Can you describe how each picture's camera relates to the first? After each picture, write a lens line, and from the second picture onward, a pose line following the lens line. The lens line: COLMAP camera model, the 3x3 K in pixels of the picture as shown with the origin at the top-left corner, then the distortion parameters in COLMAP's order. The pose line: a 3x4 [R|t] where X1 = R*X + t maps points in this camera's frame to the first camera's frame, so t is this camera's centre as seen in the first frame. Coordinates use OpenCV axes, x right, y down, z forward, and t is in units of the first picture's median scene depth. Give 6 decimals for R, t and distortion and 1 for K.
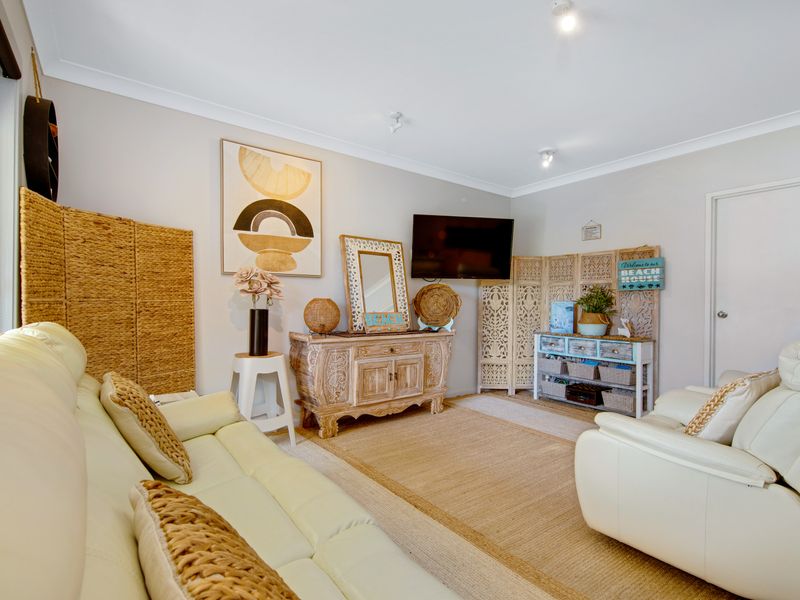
lens RADIAL K [[392.0, 0, 392.2], [0, 392.0, 302.9], [0, 0, 1]] dist [0.002364, 0.000208]
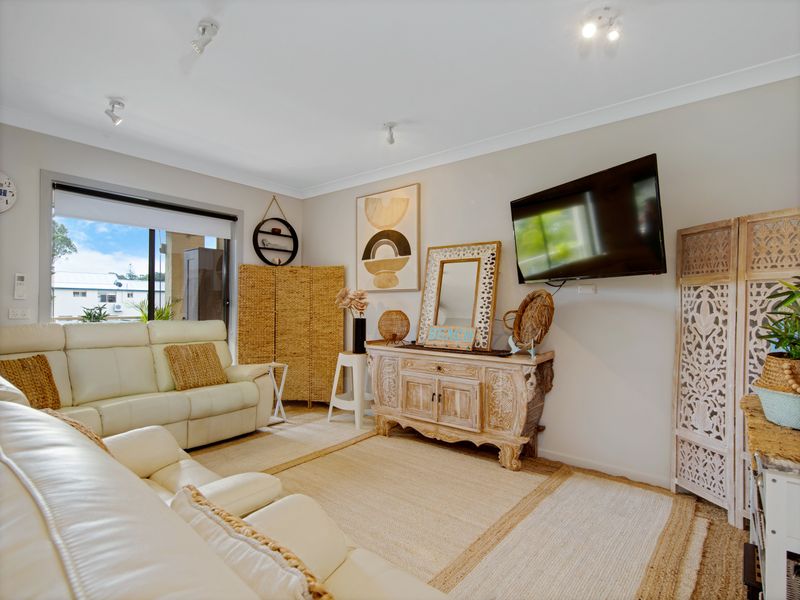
lens RADIAL K [[392.0, 0, 392.2], [0, 392.0, 302.9], [0, 0, 1]] dist [0.002364, 0.000208]
pose [[0.264497, -0.013904, -0.964286, 0.803500], [-0.010947, 0.999788, -0.017419, -0.011919], [0.964324, 0.015164, 0.264289, 0.628037]]
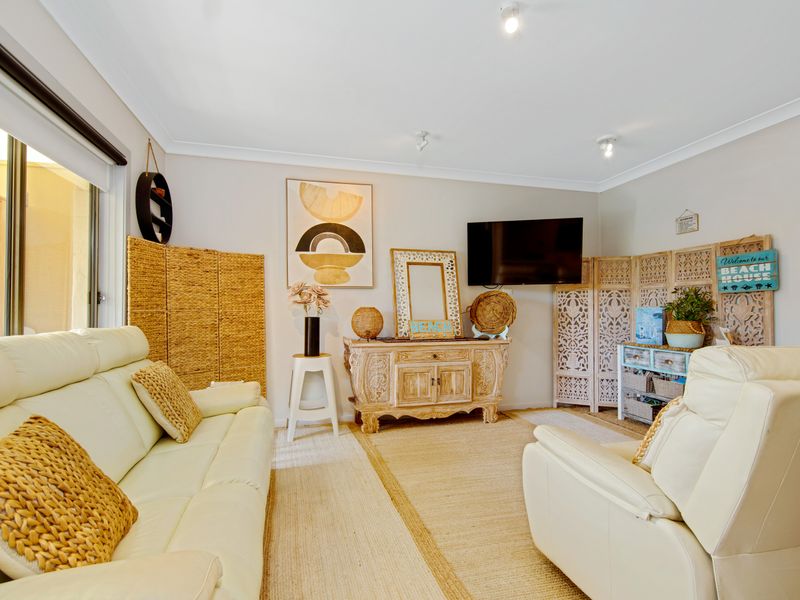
lens RADIAL K [[392.0, 0, 392.2], [0, 392.0, 302.9], [0, 0, 1]] dist [0.002364, 0.000208]
pose [[0.927838, -0.016521, -0.372617, 0.271188], [0.008466, 0.999694, -0.023244, 0.002444], [0.372887, 0.018412, 0.927694, -0.006958]]
